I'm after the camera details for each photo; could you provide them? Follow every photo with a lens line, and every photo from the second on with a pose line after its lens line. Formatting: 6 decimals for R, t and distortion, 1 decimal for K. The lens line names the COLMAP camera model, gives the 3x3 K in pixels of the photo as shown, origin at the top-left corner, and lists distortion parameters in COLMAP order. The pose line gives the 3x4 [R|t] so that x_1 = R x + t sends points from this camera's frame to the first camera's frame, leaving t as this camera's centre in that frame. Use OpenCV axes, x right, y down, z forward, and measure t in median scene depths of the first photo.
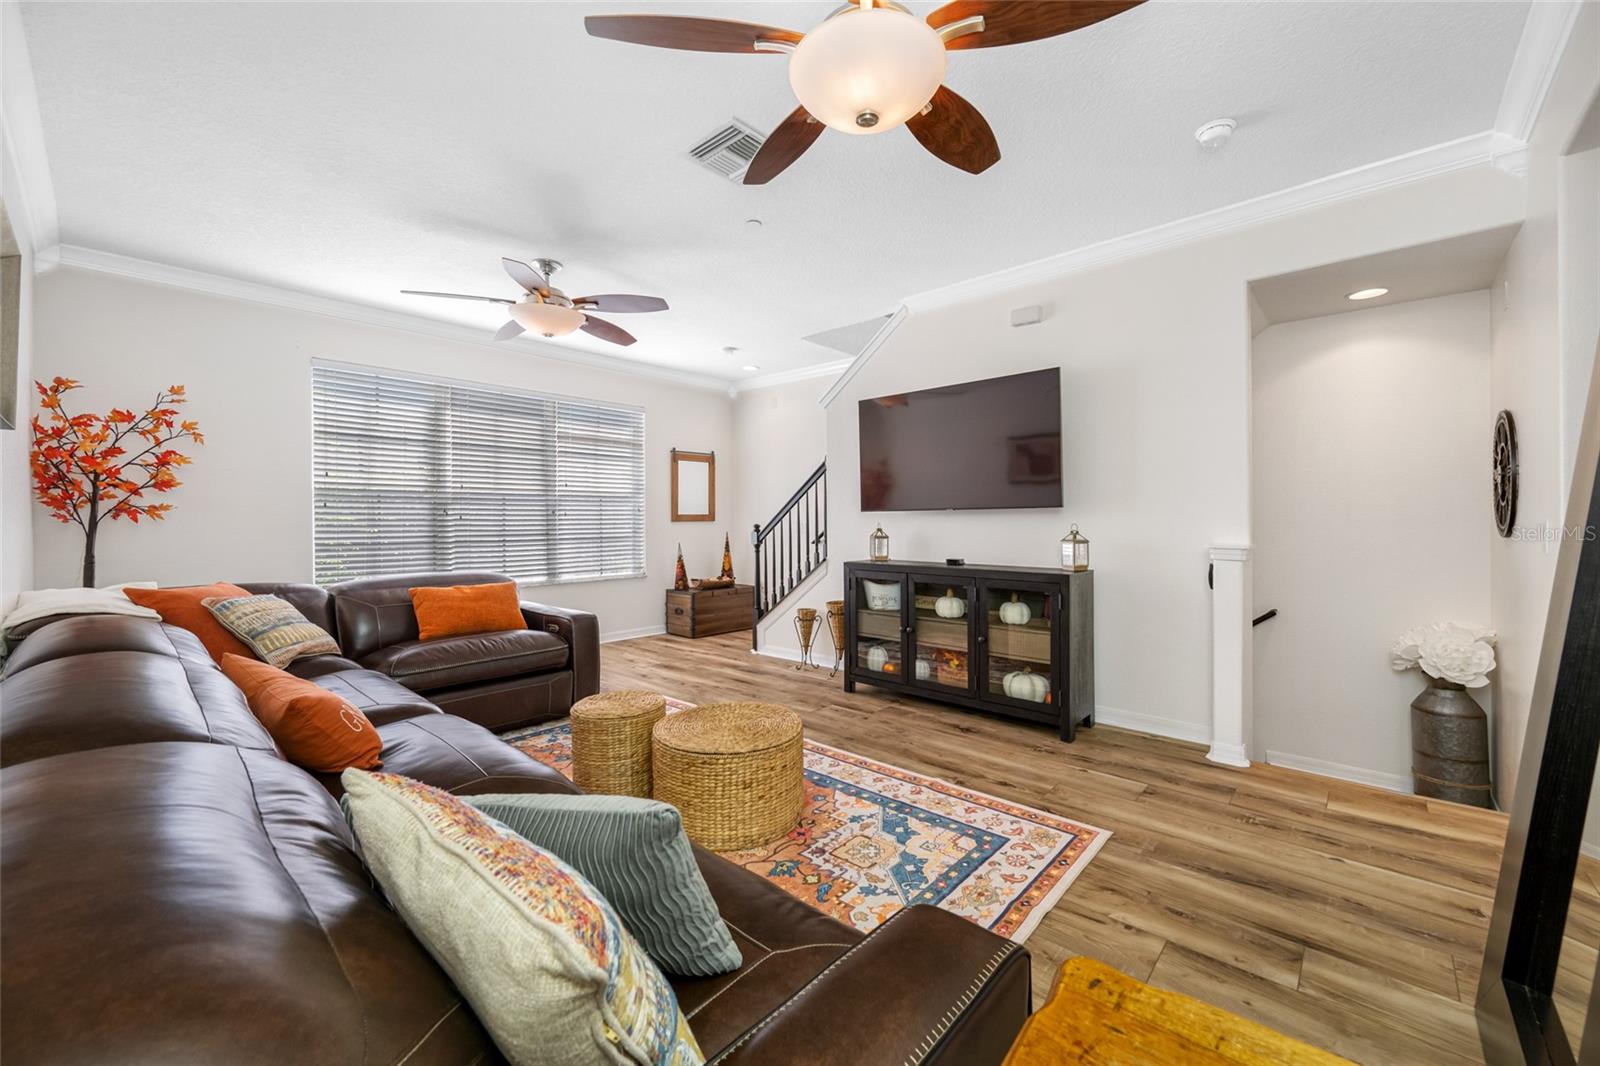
lens RADIAL K [[626.0, 0, 804.5], [0, 626.0, 516.0], [0, 0, 1]] dist [-0.000276, 0.000128]
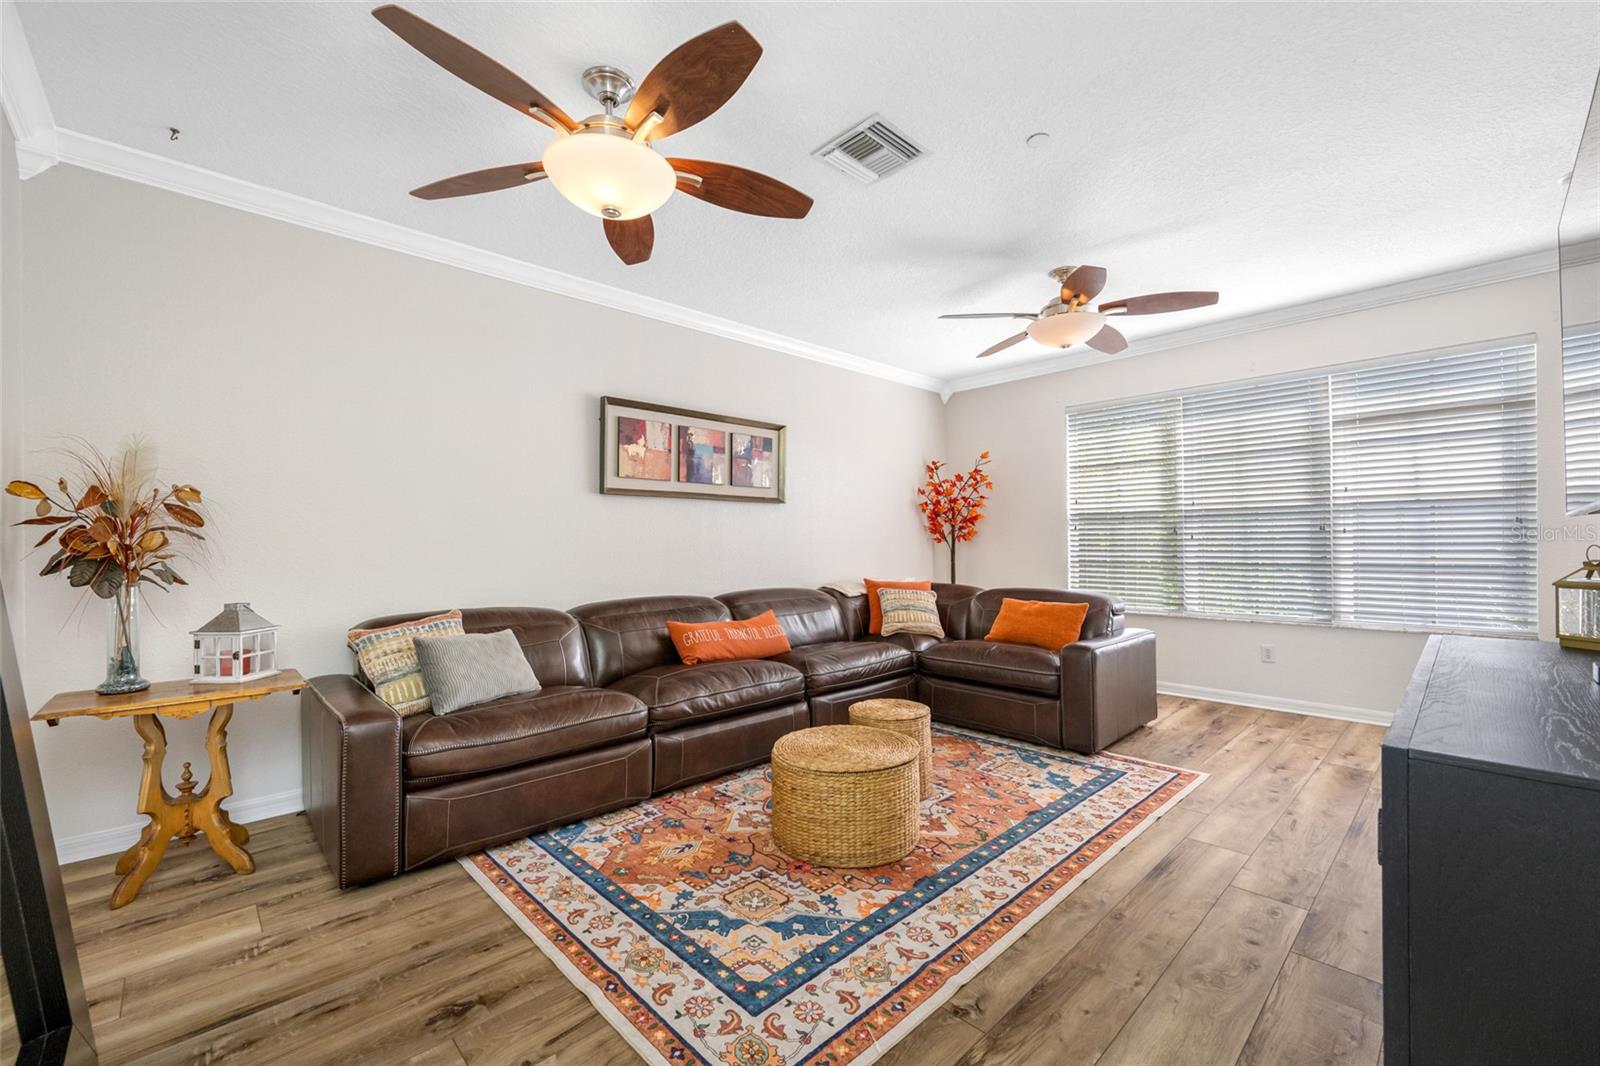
lens RADIAL K [[661.1, 0, 800.0], [0, 661.1, 533.0], [0, 0, 1]] dist [-0.000091, -0.000189]
pose [[-0.074448, -0.013157, -0.997138, 0.910920], [0.012973, 0.999816, -0.014161, 0.006174], [0.997141, -0.013990, -0.074263, 0.971082]]
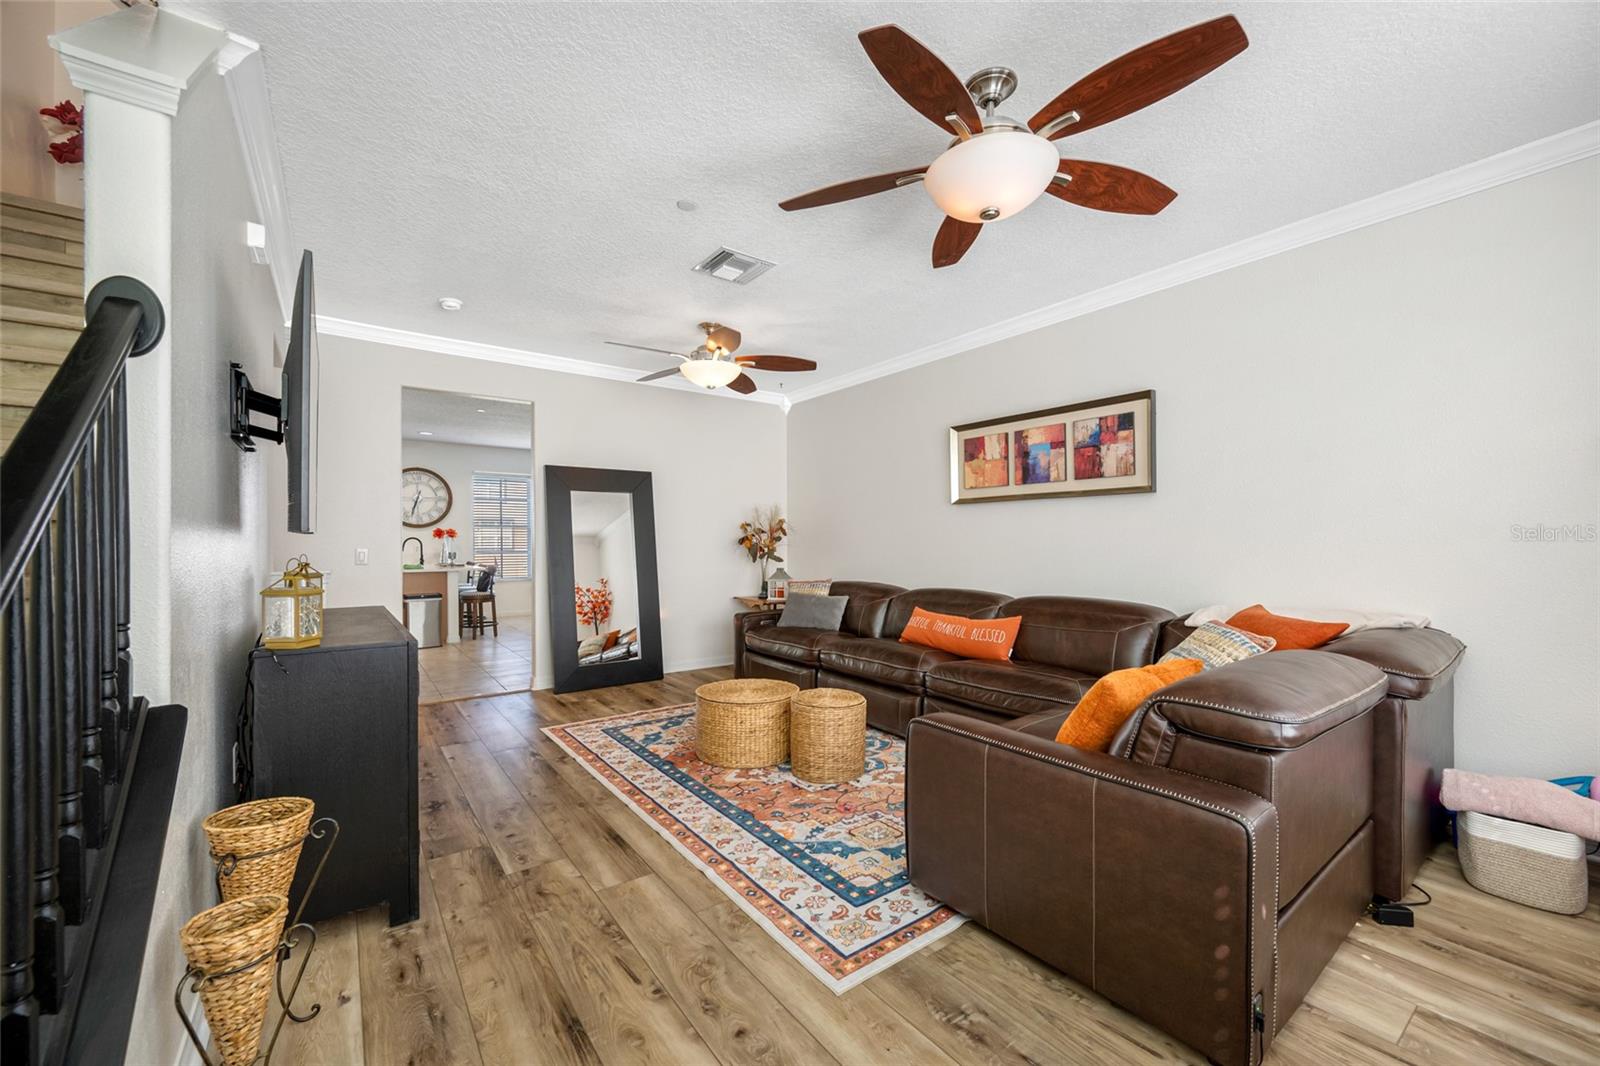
lens RADIAL K [[625.8, 0, 808.5], [0, 625.8, 536.9], [0, 0, 1]] dist [0.000041, 0.000547]
pose [[-0.981159, 0.008919, 0.192997, -0.513378], [0.005898, 0.999851, -0.016224, 0.007303], [-0.193113, -0.014780, -0.981065, 2.289238]]
